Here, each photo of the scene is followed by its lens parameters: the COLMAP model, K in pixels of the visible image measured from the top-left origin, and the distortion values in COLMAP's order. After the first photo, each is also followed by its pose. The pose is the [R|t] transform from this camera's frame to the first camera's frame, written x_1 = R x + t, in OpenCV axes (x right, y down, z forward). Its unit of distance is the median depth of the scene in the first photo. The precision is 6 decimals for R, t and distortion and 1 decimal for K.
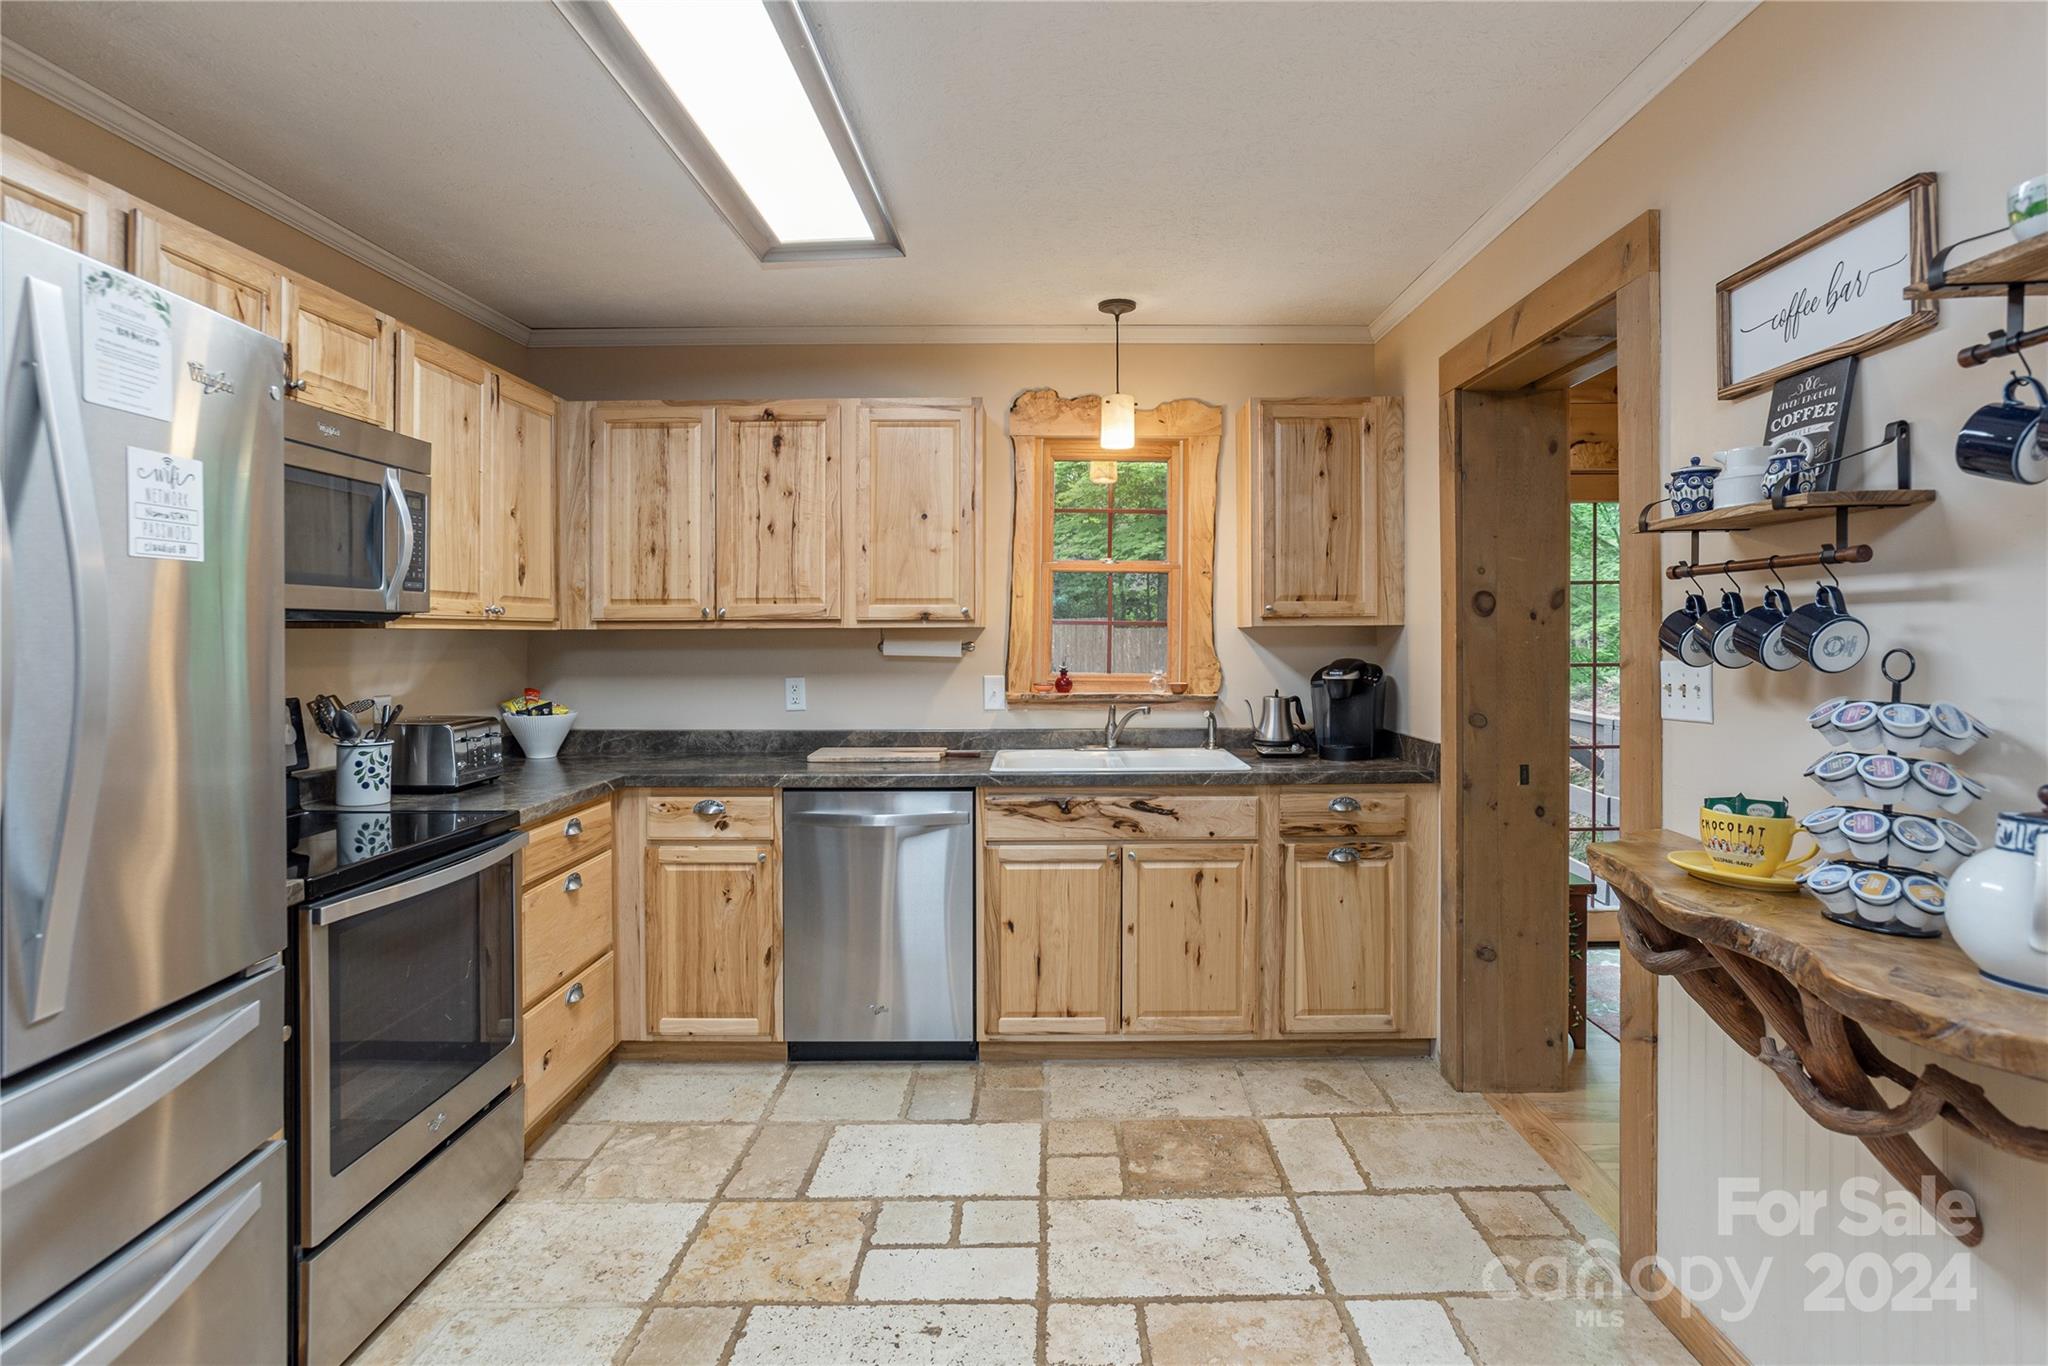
lens RADIAL K [[1056.4, 0, 1038.0], [0, 1056.4, 636.2], [0, 0, 1]] dist [-0.057663, 0.026844]
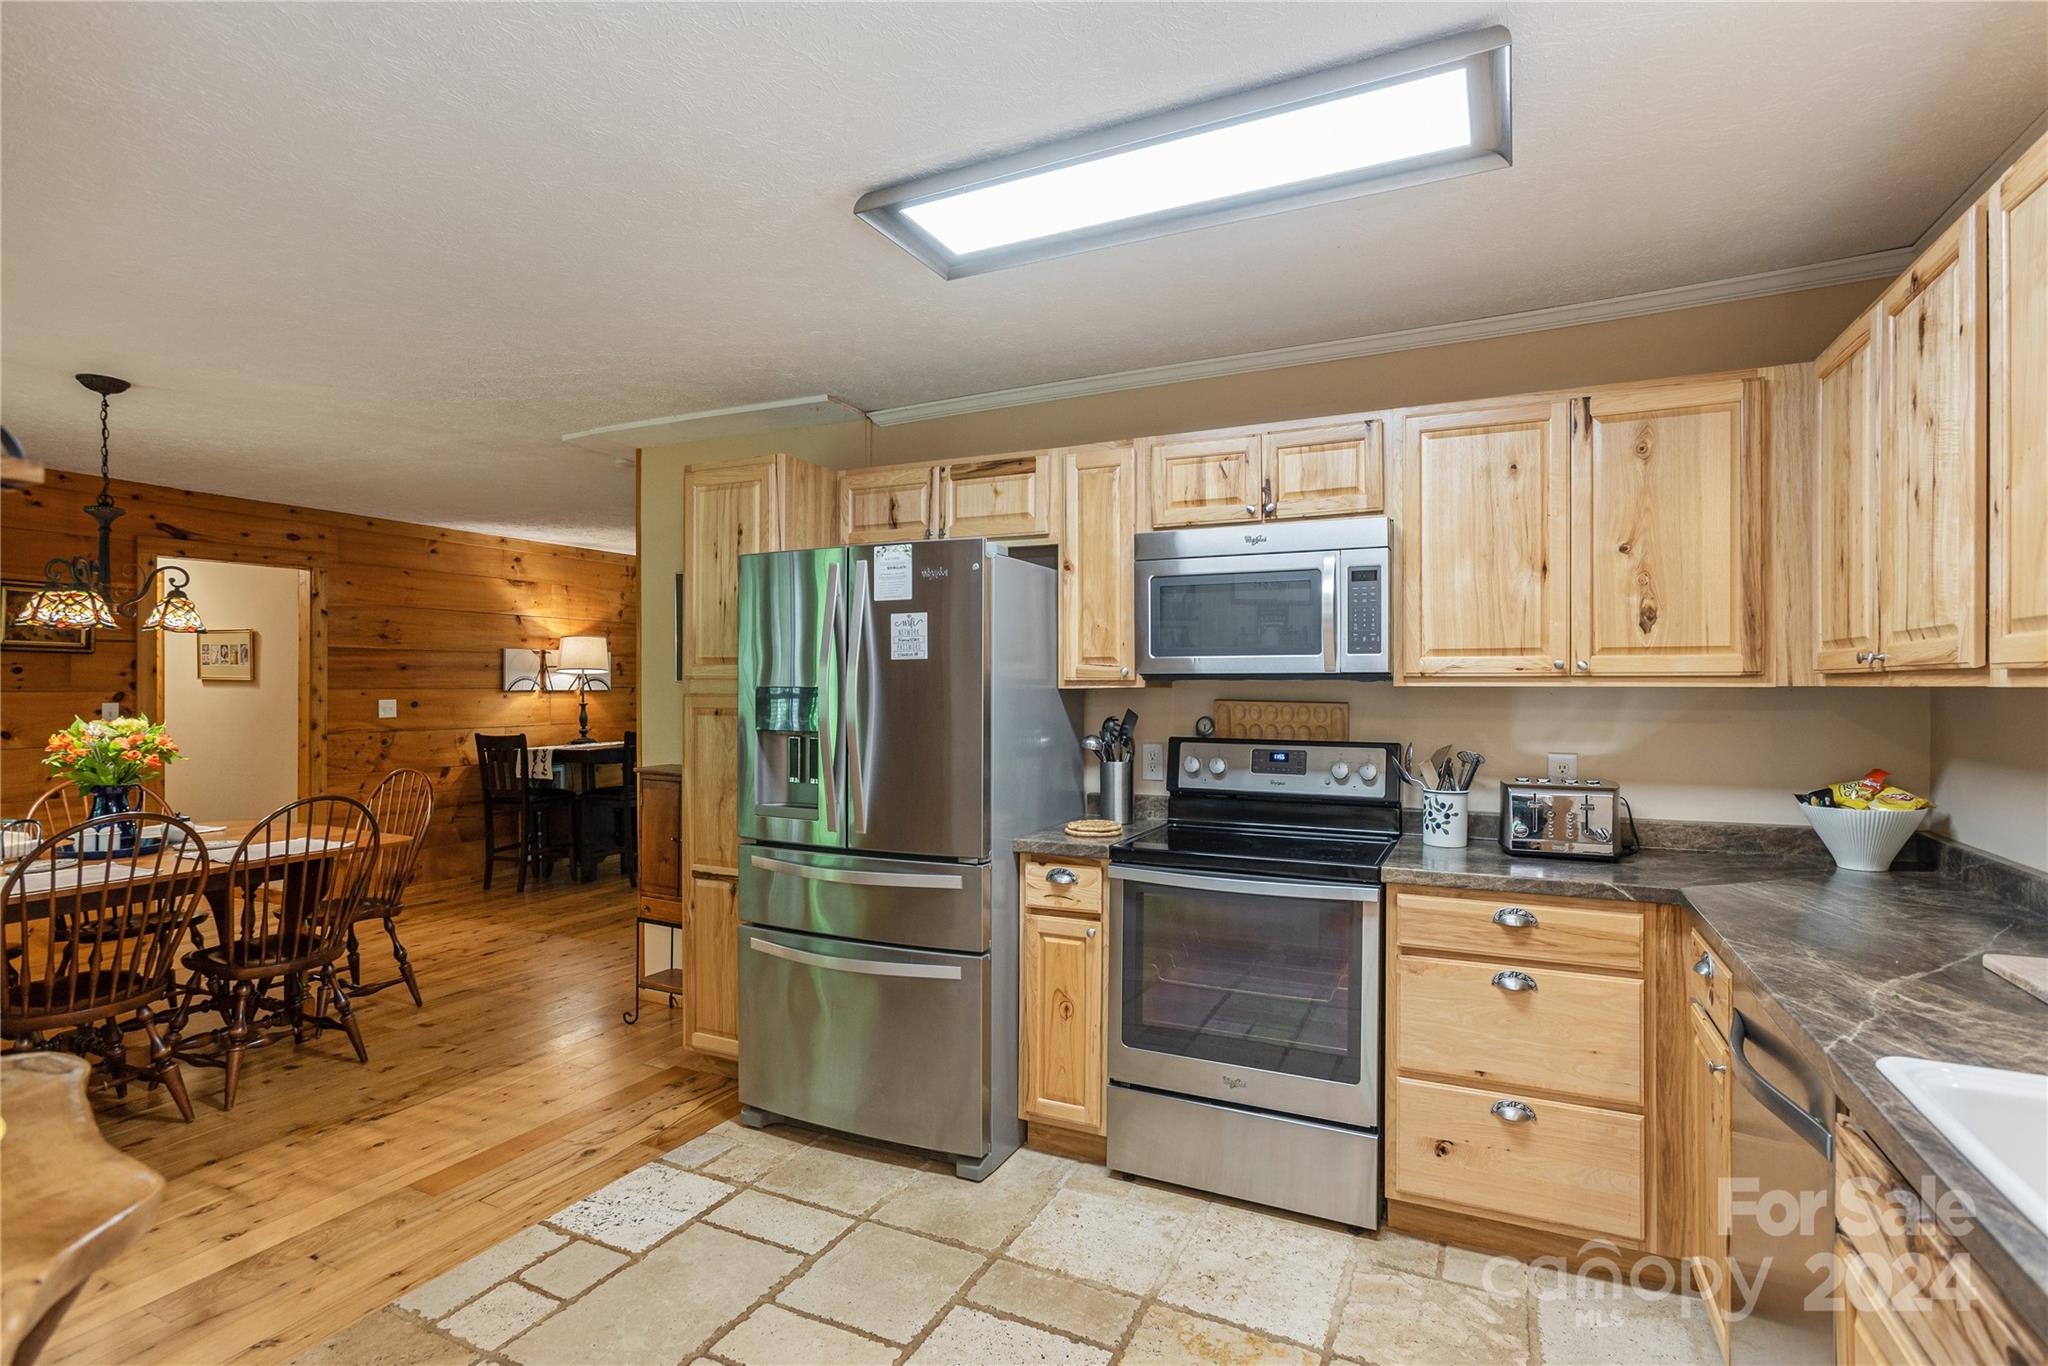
lens RADIAL K [[1039.8, 0, 1041.4], [0, 1039.8, 682.4], [0, 0, 1]] dist [0.001337, 0.027218]
pose [[-0.443762, 0.004228, -0.896135, 0.455244], [-0.000573, 0.999987, 0.005001, -0.013734], [0.896144, 0.002732, -0.443754, 0.934253]]
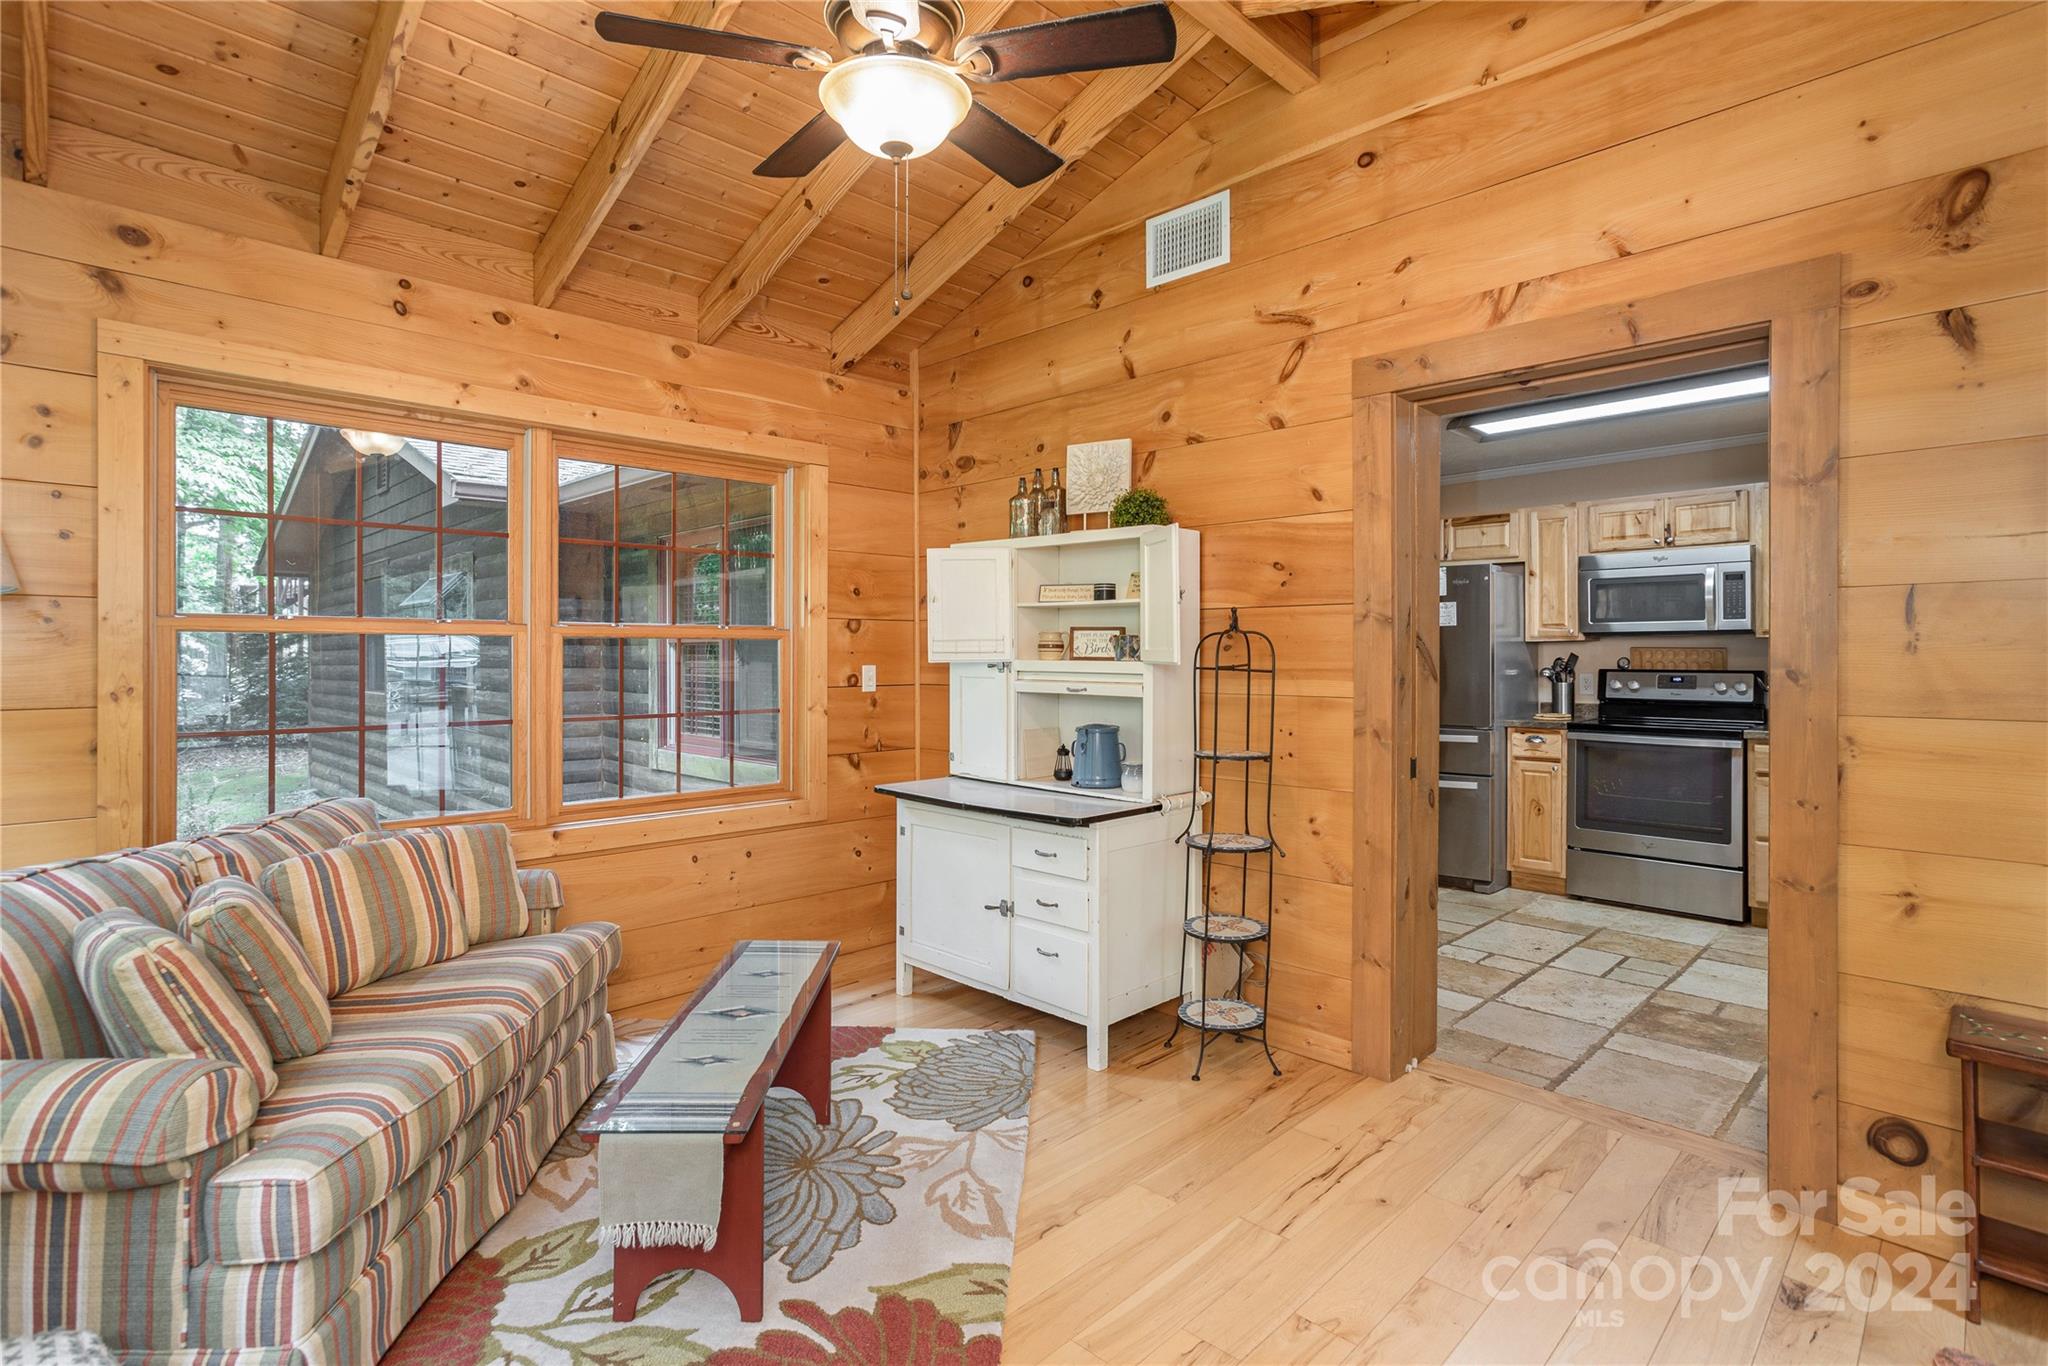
lens RADIAL K [[1005.3, 0, 930.0], [0, 1005.3, 645.3], [0, 0, 1]] dist [0.023897, 0.001021]
pose [[-0.761775, -0.003598, -0.647832, 1.513264], [0.000173, 0.999983, -0.005757, 0.014607], [0.647842, -0.004497, -0.761762, 1.183995]]
